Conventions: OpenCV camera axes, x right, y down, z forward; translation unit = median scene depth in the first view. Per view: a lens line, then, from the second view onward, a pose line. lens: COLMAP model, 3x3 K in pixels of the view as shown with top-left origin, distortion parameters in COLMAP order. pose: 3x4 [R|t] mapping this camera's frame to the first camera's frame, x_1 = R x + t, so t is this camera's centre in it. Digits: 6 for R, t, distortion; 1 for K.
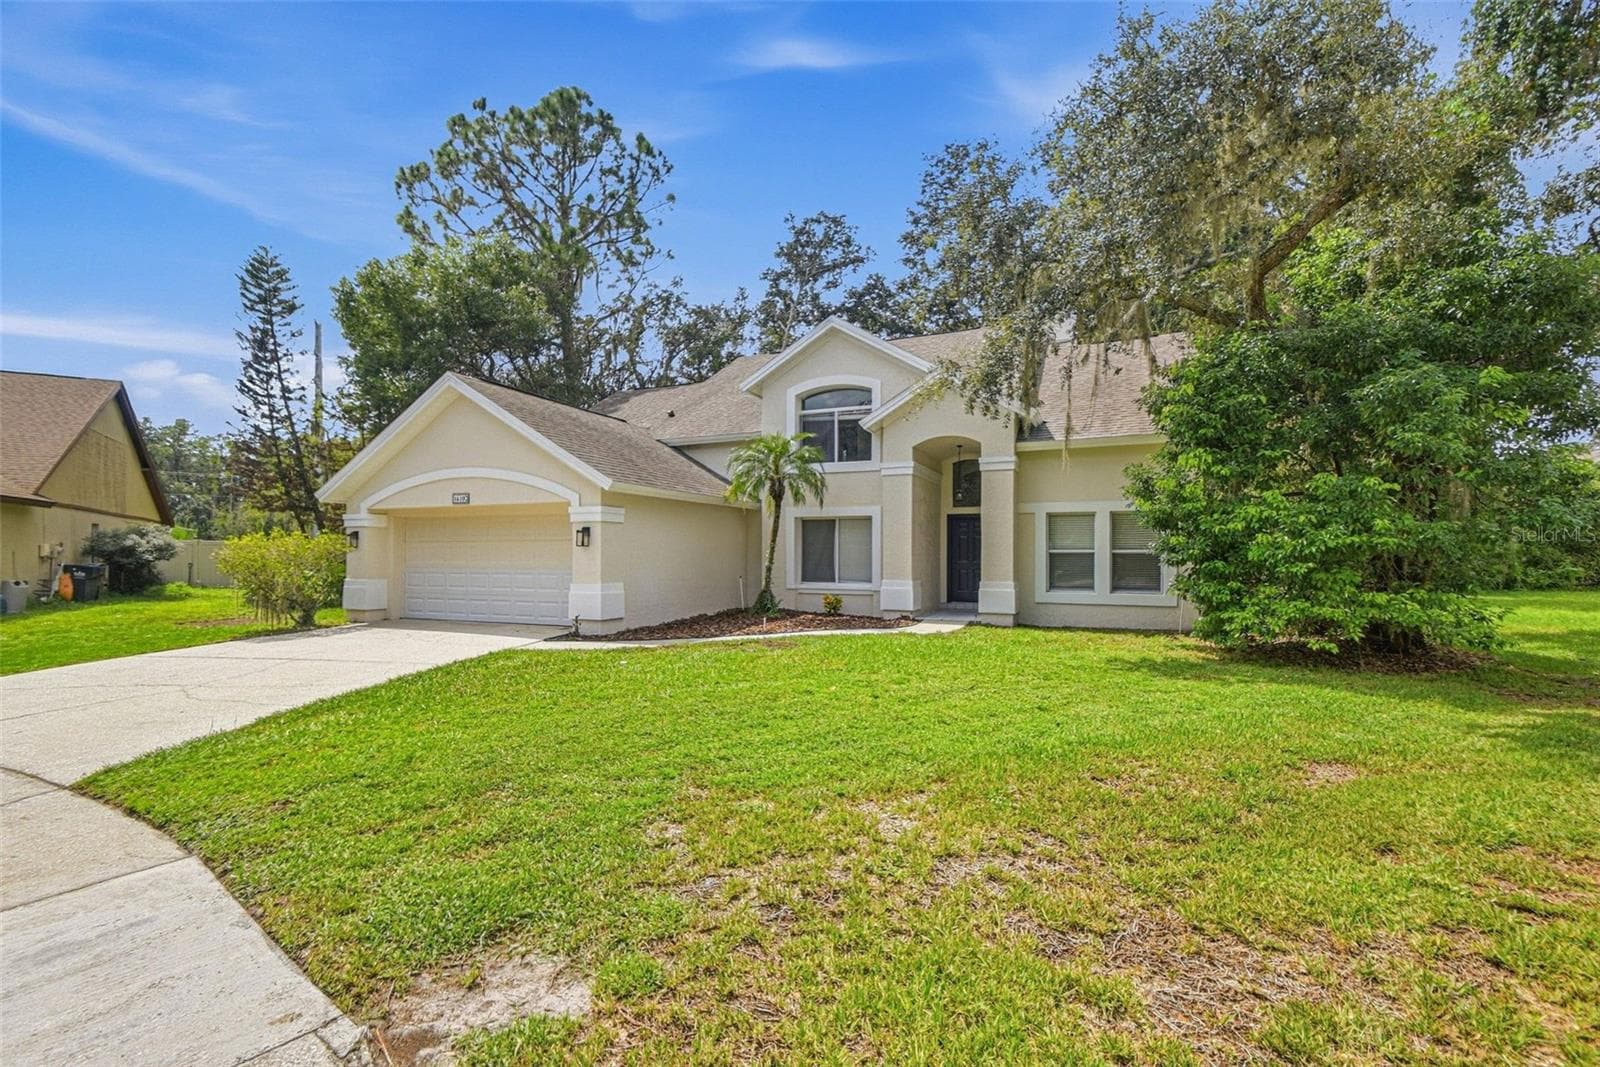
lens RADIAL K [[727.1, 0, 800.5], [0, 727.1, 538.3], [0, 0, 1]] dist [0.000722, -0.000035]
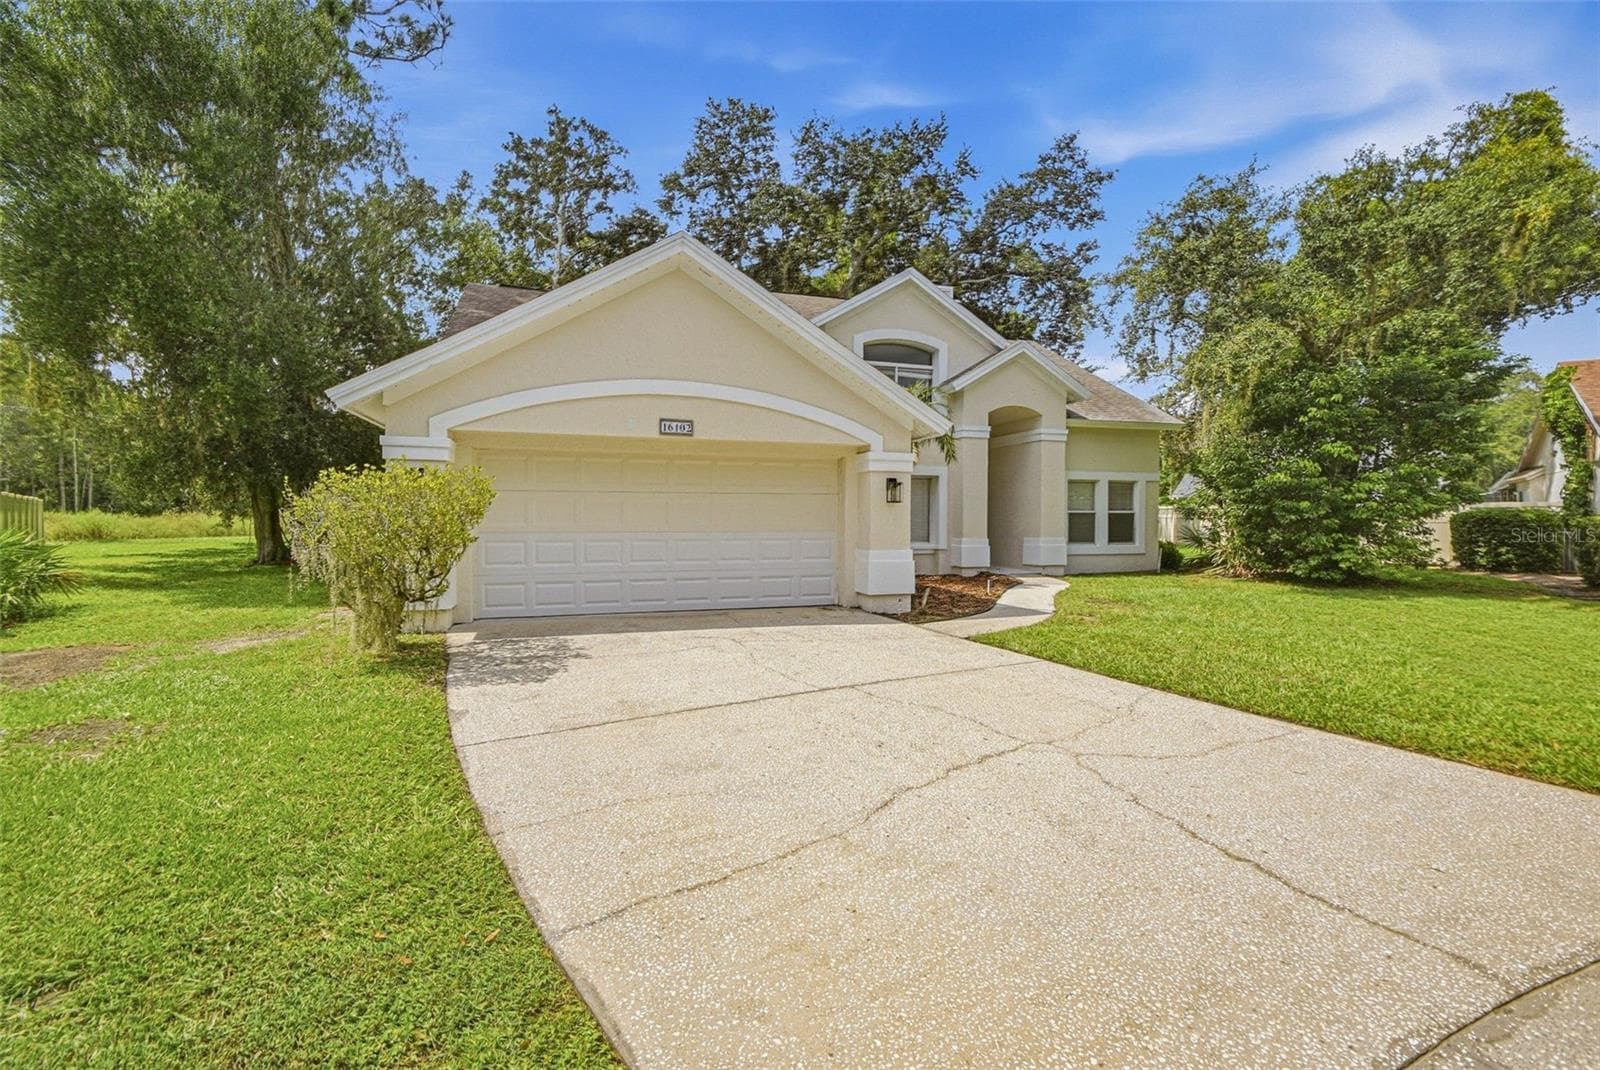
lens RADIAL K [[727.1, 0, 800.5], [0, 727.1, 539.8], [0, 0, 1]] dist [0.000722, -0.000035]
pose [[0.743706, -0.020356, 0.668197, -0.710394], [-0.014560, 0.998806, 0.046633, 0.012998], [-0.668348, -0.044411, 0.742521, 0.367360]]
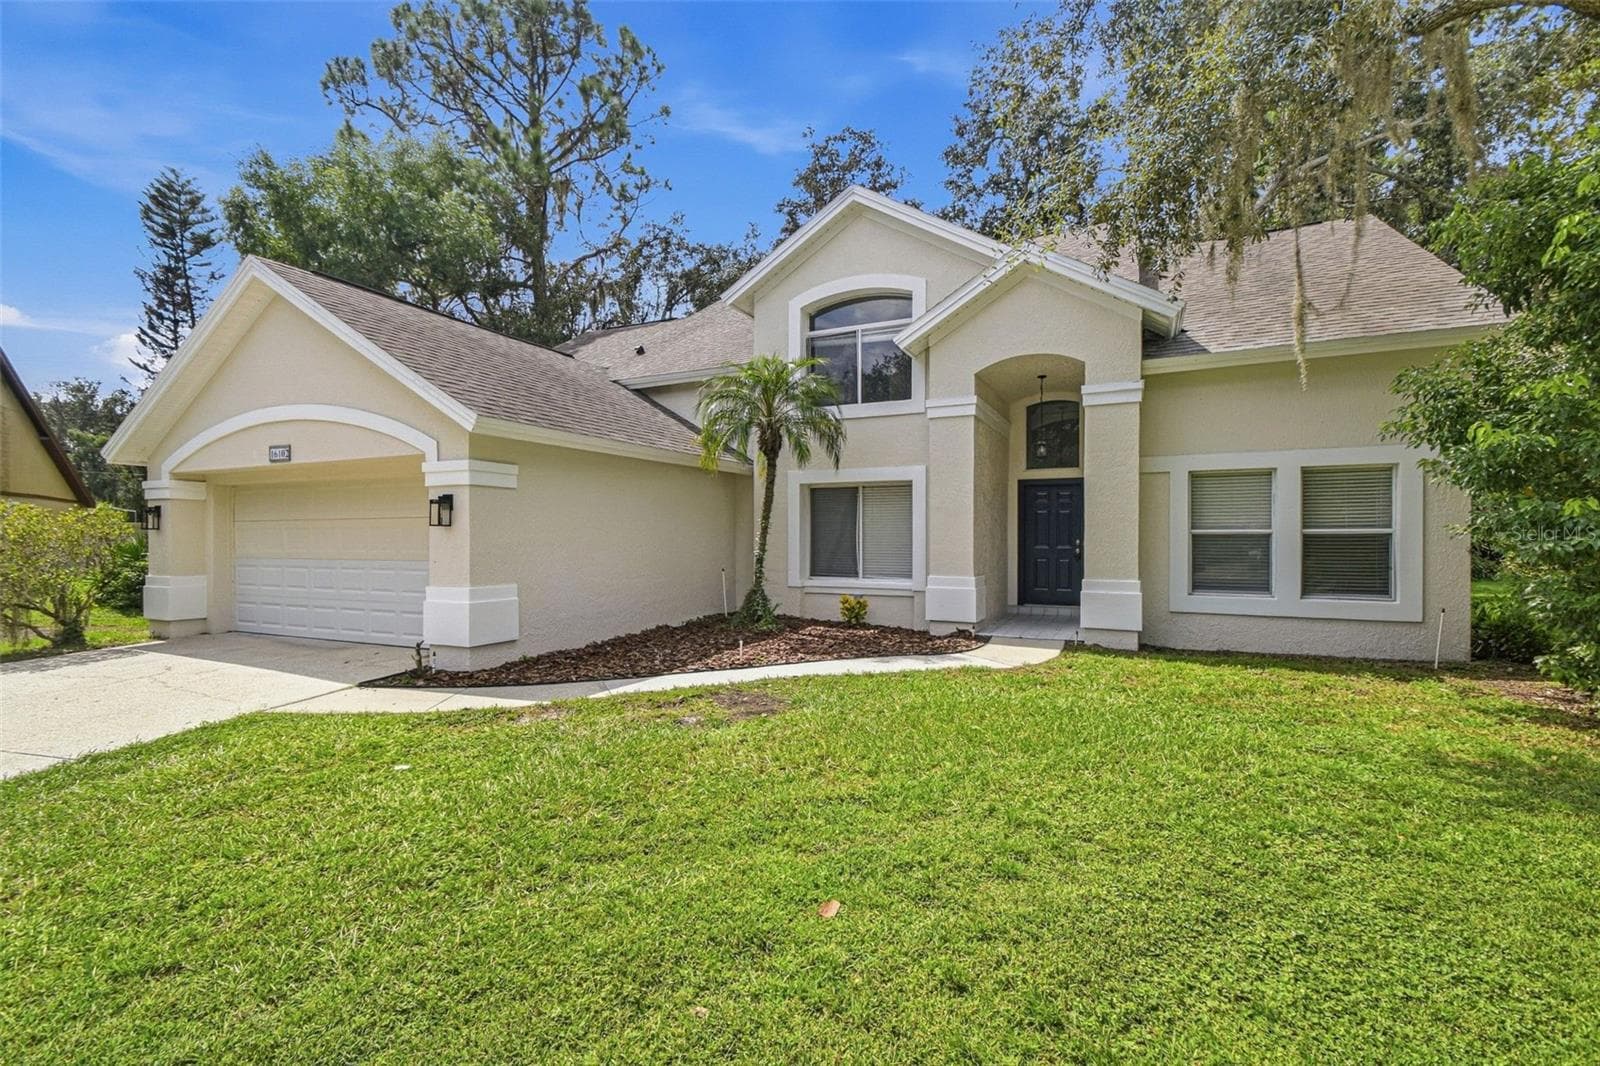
lens RADIAL K [[717.9, 0, 800.0], [0, 717.9, 533.0], [0, 0, 1]] dist [0.038016, -0.024147]
pose [[0.999006, -0.003085, -0.044462, 0.023140], [0.003856, 0.999844, 0.017252, 0.005969], [0.044402, -0.017407, 0.998862, 0.316696]]
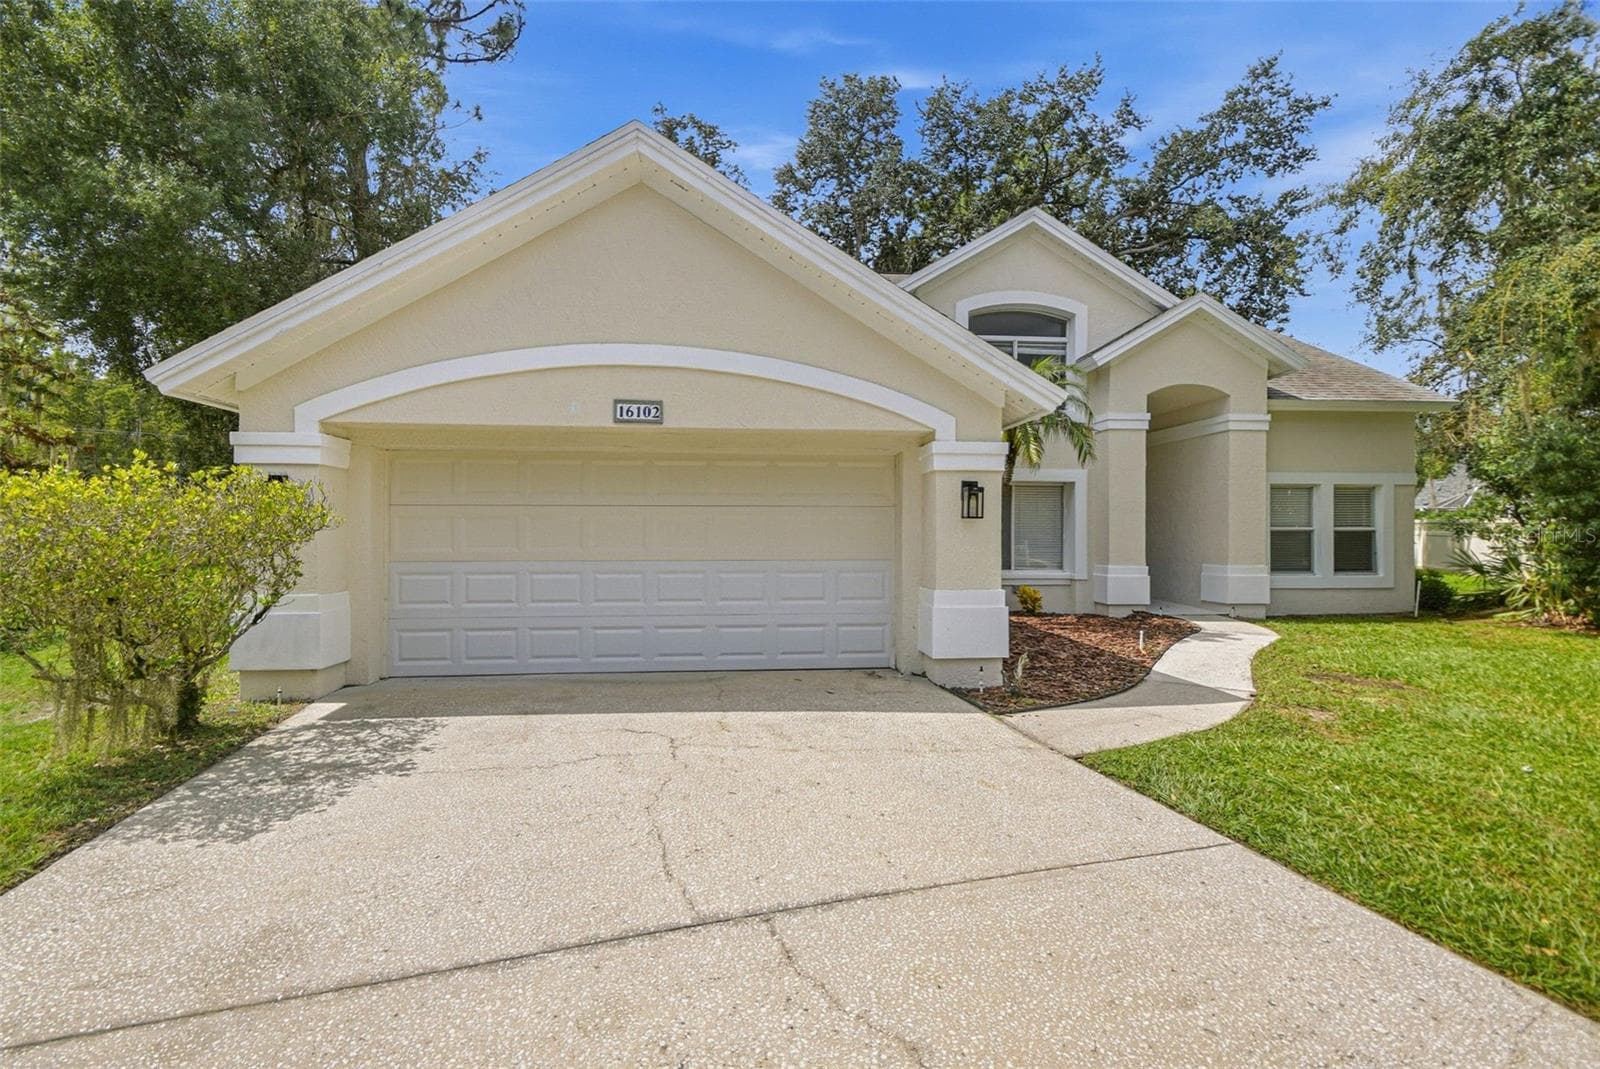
lens RADIAL K [[703.8, 0, 793.4], [0, 703.8, 539.3], [0, 0, 1]] dist [0.030154, -0.021918]
pose [[0.878029, -0.004631, 0.478585, -0.510741], [-0.010553, 0.999523, 0.029033, 0.010319], [-0.478492, -0.030543, 0.877561, 0.479111]]
